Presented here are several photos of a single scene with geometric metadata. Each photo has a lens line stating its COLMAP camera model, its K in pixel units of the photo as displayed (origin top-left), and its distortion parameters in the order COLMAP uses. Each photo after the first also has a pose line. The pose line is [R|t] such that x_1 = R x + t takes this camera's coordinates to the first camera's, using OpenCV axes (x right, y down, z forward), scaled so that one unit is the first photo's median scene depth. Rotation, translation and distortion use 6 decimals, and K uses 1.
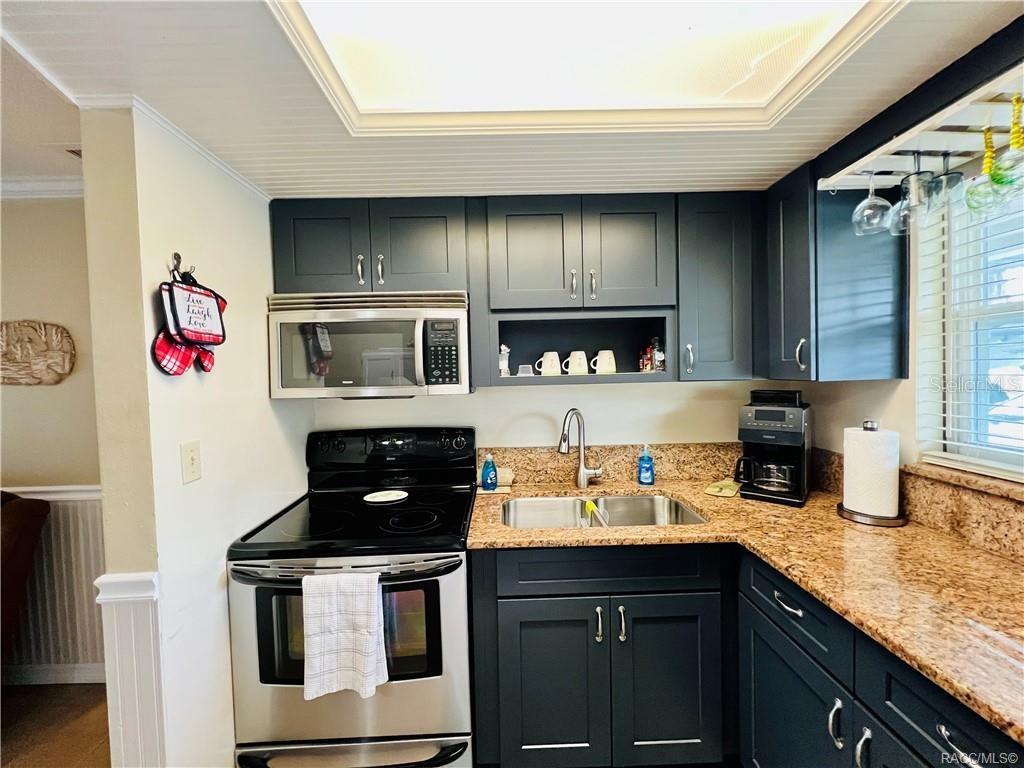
lens RADIAL K [[409.5, 0, 509.8], [0, 409.5, 379.2], [0, 0, 1]] dist [-0.002678, 0.000963]
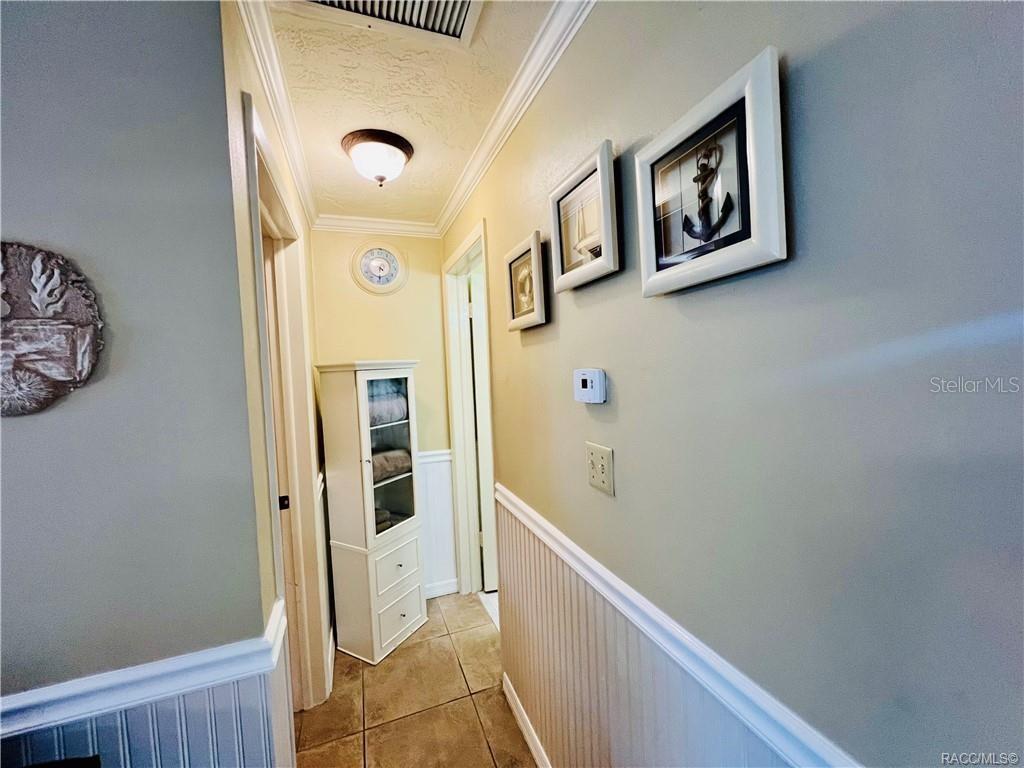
lens RADIAL K [[409.5, 0, 511.0], [0, 409.5, 378.0], [0, 0, 1]] dist [-0.002678, 0.000963]
pose [[0.943527, -0.024089, 0.330420, -0.994726], [0.026253, 0.999653, -0.002089, -0.006587], [-0.330255, 0.010646, 0.943832, 0.616039]]
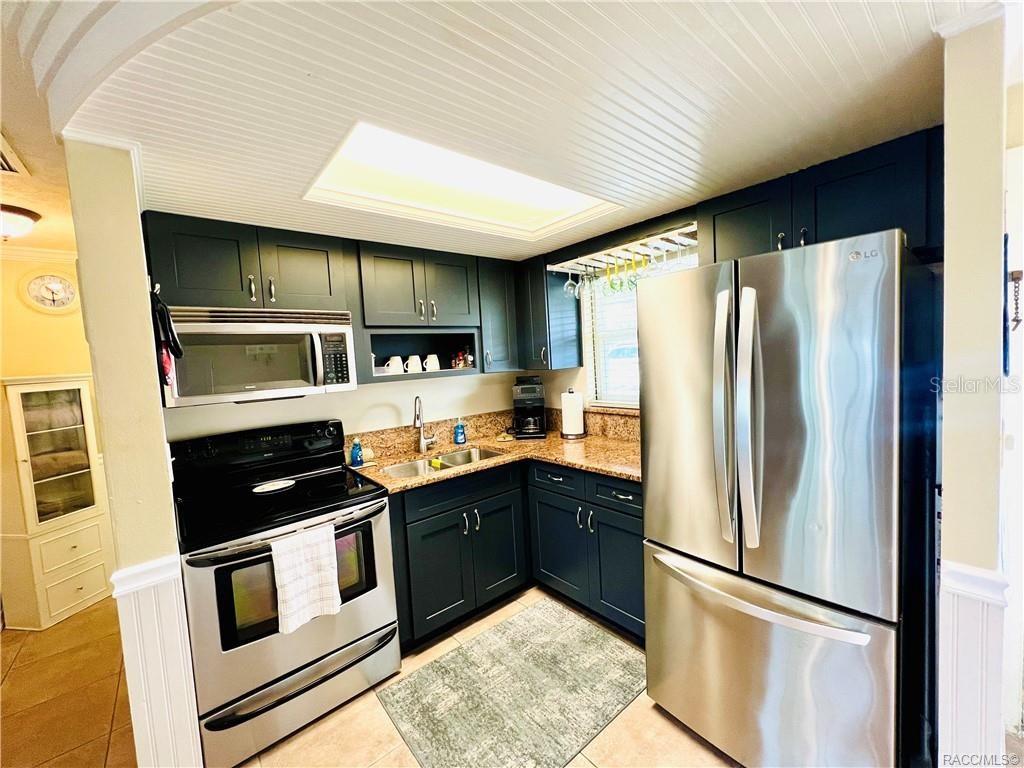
lens RADIAL K [[409.5, 0, 509.6], [0, 409.5, 378.6], [0, 0, 1]] dist [-0.002678, 0.000963]
pose [[0.779194, -0.054124, 0.624441, -0.534324], [0.053615, 0.998369, 0.019631, -0.000457], [-0.624485, 0.018183, 0.780825, -0.333565]]
